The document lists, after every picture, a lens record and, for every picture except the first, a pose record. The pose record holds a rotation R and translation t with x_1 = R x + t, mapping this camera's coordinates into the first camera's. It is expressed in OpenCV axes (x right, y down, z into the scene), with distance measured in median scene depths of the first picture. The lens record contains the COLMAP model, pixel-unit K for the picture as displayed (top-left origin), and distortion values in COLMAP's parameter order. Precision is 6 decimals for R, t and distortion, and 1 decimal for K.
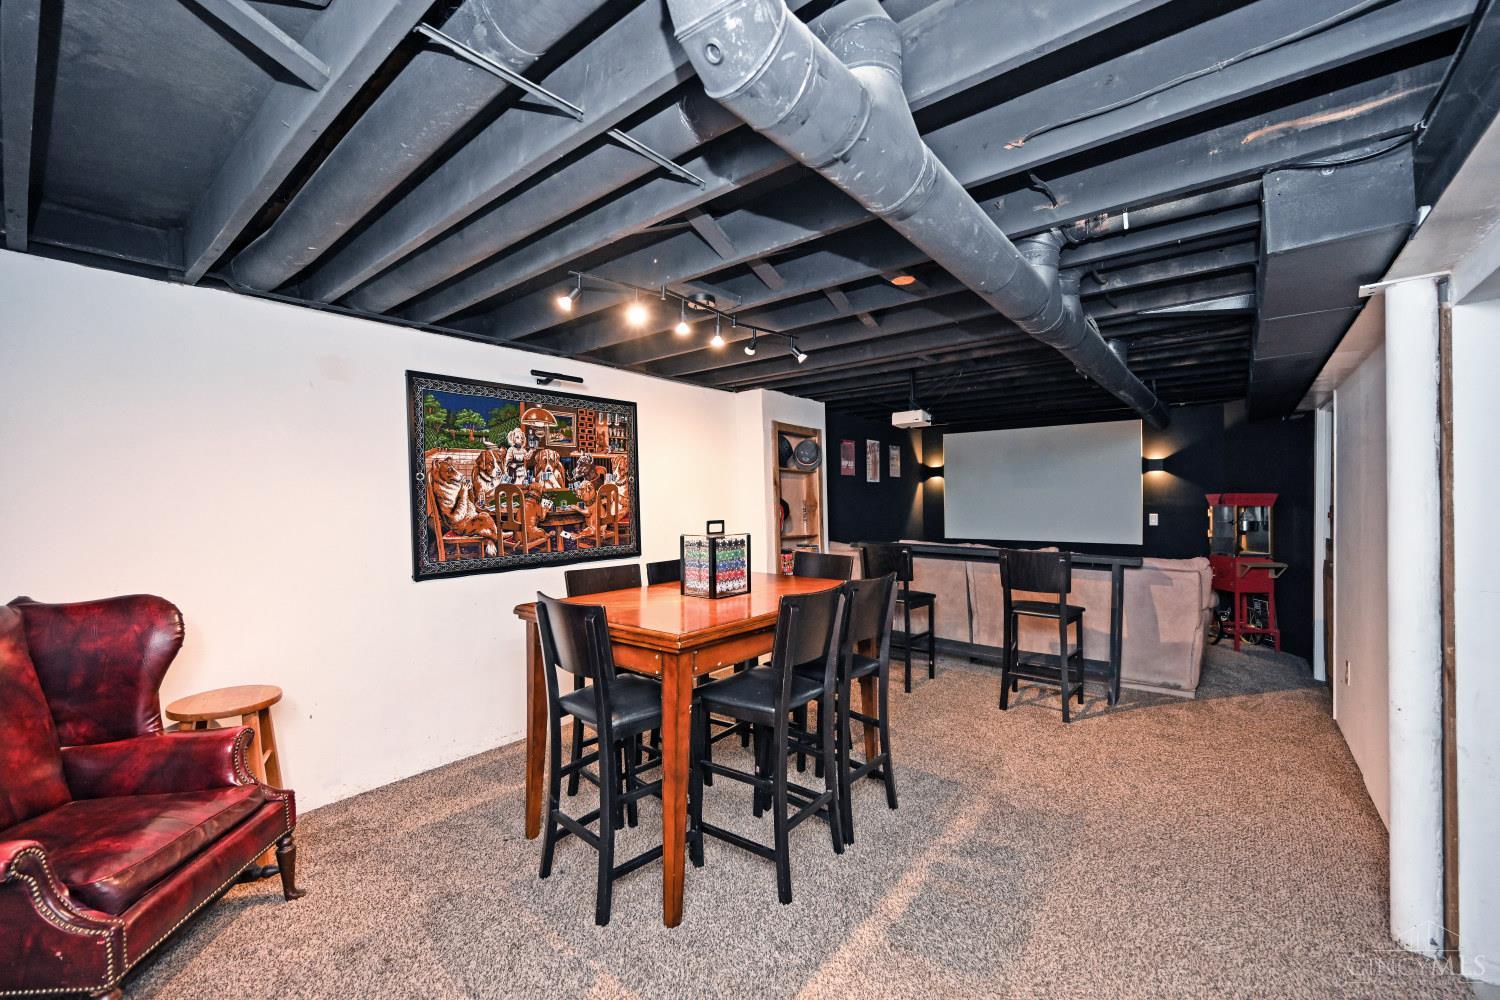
lens RADIAL K [[588.8, 0, 748.9], [0, 588.8, 501.7], [0, 0, 1]] dist [-0.002402, 0.000197]
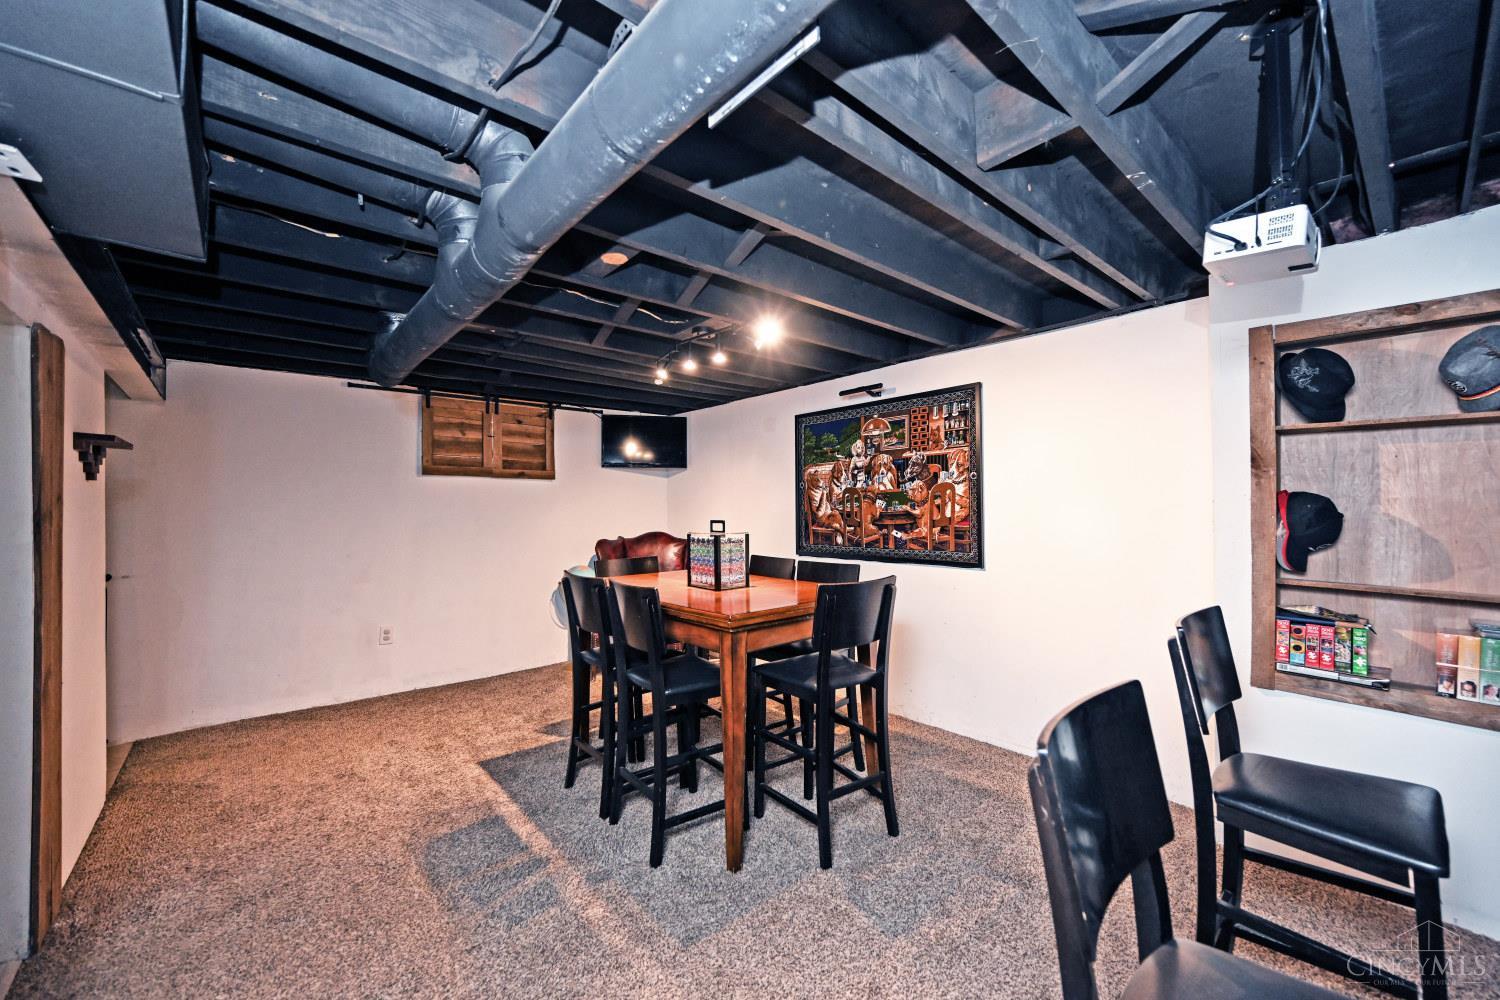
lens RADIAL K [[588.8, 0, 747.0], [0, 588.8, 501.0], [0, 0, 1]] dist [-0.002402, 0.000197]
pose [[-0.162914, 0.001281, -0.986640, 0.771840], [0.004042, 0.999992, 0.000631, -0.003747], [0.986632, -0.003885, -0.162917, 0.924181]]
